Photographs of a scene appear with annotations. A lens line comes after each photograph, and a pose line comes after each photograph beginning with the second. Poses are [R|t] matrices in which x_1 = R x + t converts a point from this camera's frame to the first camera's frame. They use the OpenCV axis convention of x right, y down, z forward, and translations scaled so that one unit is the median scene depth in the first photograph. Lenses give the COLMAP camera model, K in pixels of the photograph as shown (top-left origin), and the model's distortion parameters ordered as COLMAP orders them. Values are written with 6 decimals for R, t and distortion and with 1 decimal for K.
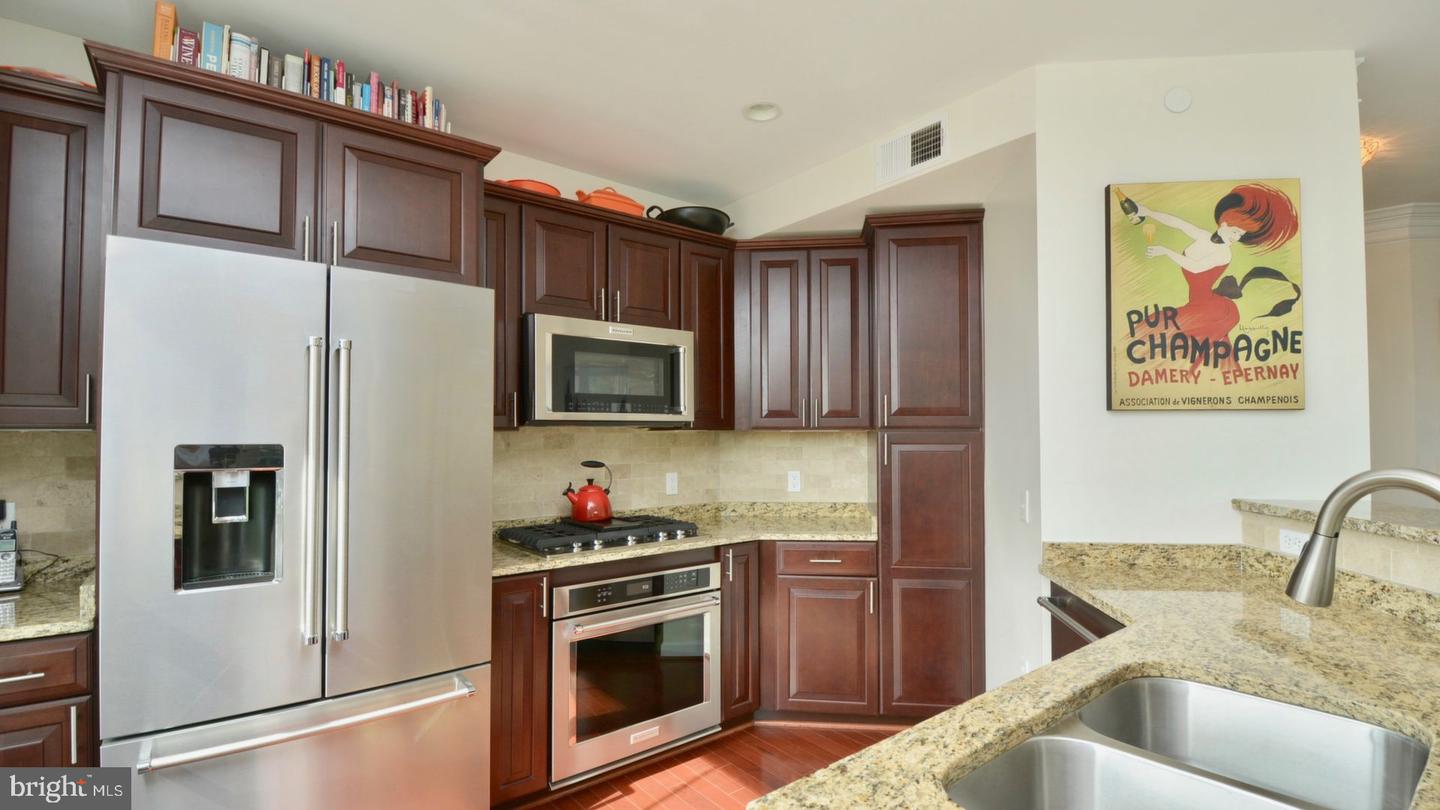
lens RADIAL K [[645.0, 0, 732.0], [0, 645.0, 425.7], [0, 0, 1]] dist [0.000182, -0.017936]
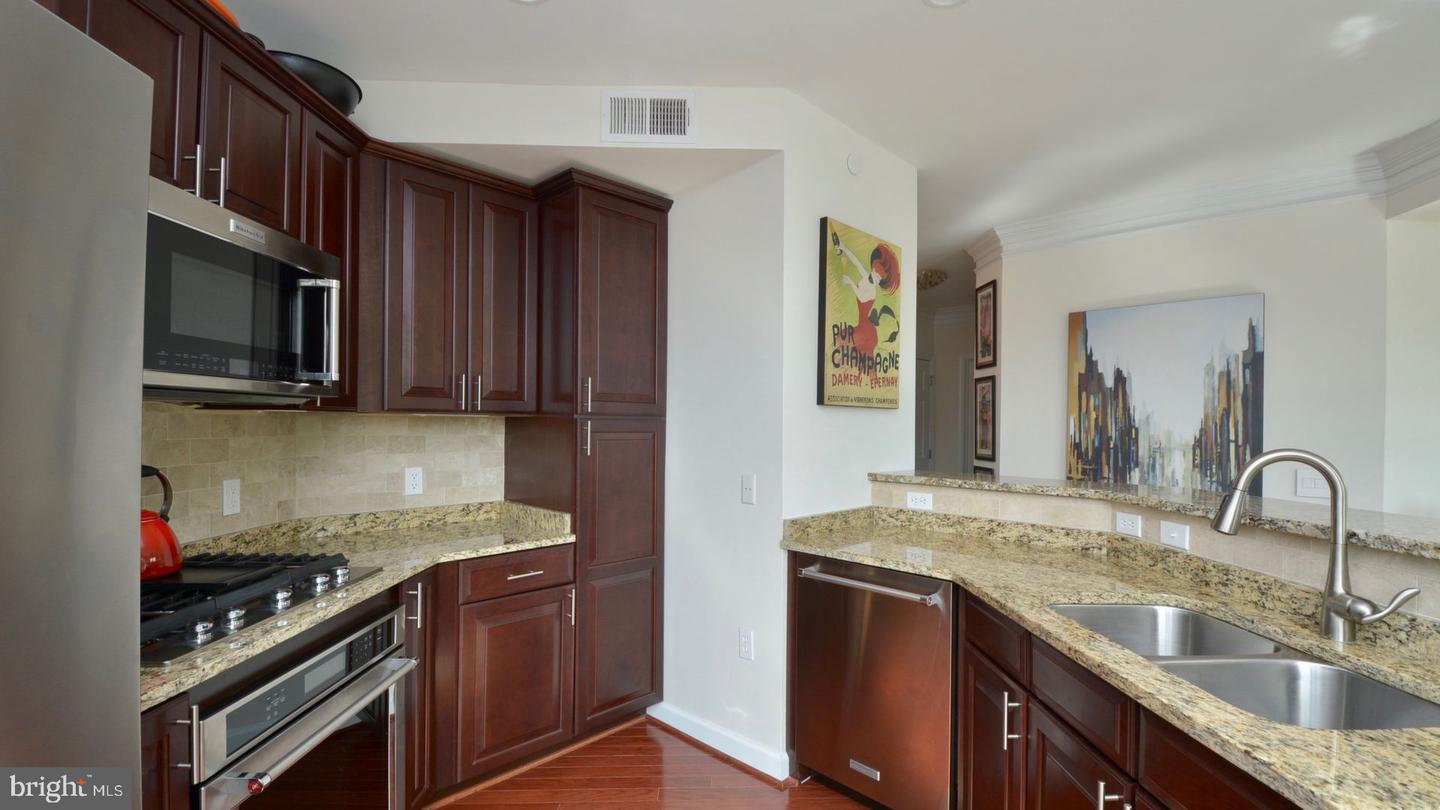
lens RADIAL K [[626.3, 0, 733.3], [0, 626.3, 424.4], [0, 0, 1]] dist [0.002224, -0.018765]
pose [[0.599283, 0.008689, 0.800490, -0.458810], [-0.024061, 0.999685, 0.007162, 0.008601], [-0.800176, -0.023553, 0.599303, 0.436218]]
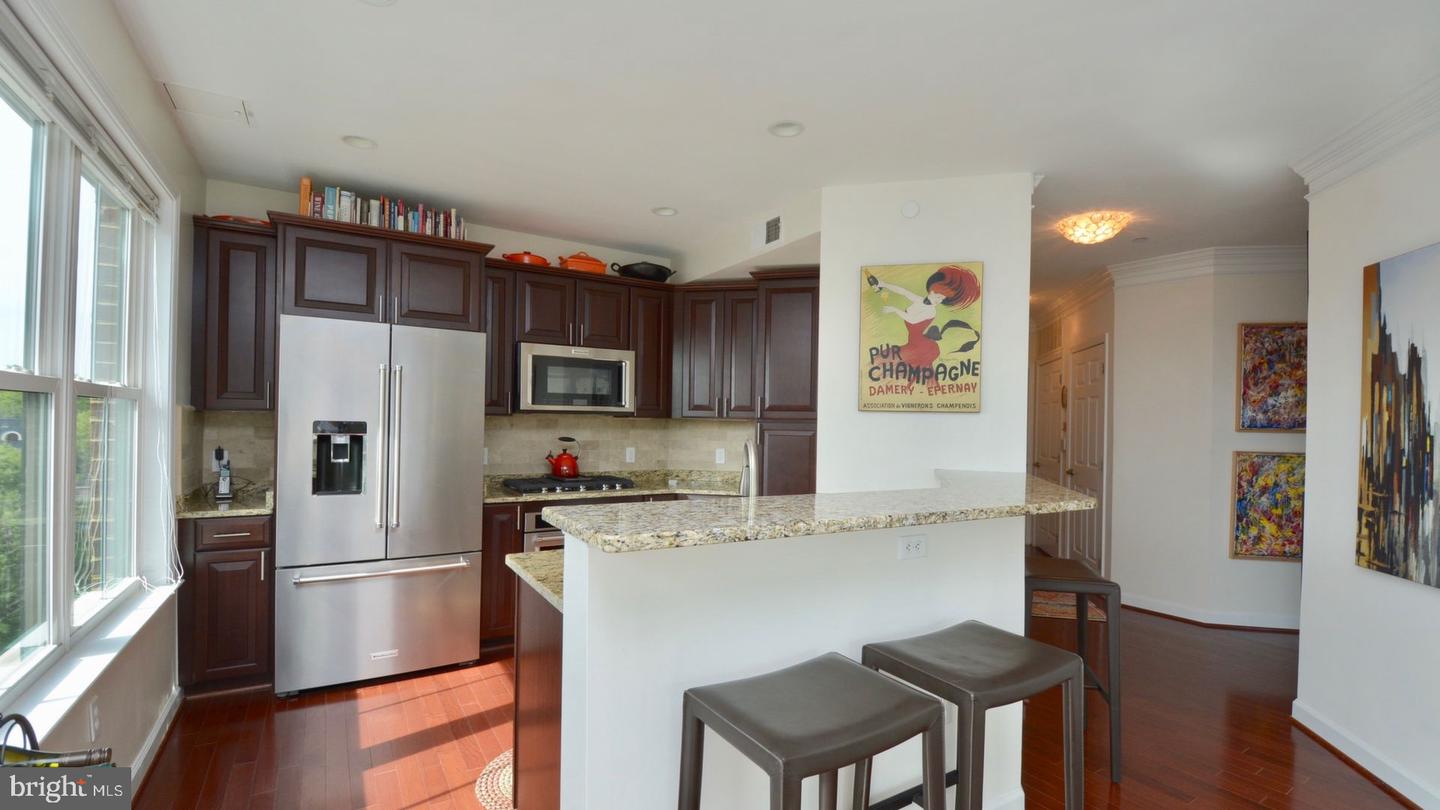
lens RADIAL K [[626.3, 0, 733.3], [0, 626.3, 424.4], [0, 0, 1]] dist [0.002224, -0.018765]
pose [[0.993881, 0.020072, -0.108618, 0.458222], [-0.018027, 0.999642, 0.019774, -0.015277], [0.108976, -0.017695, 0.993887, -0.569241]]
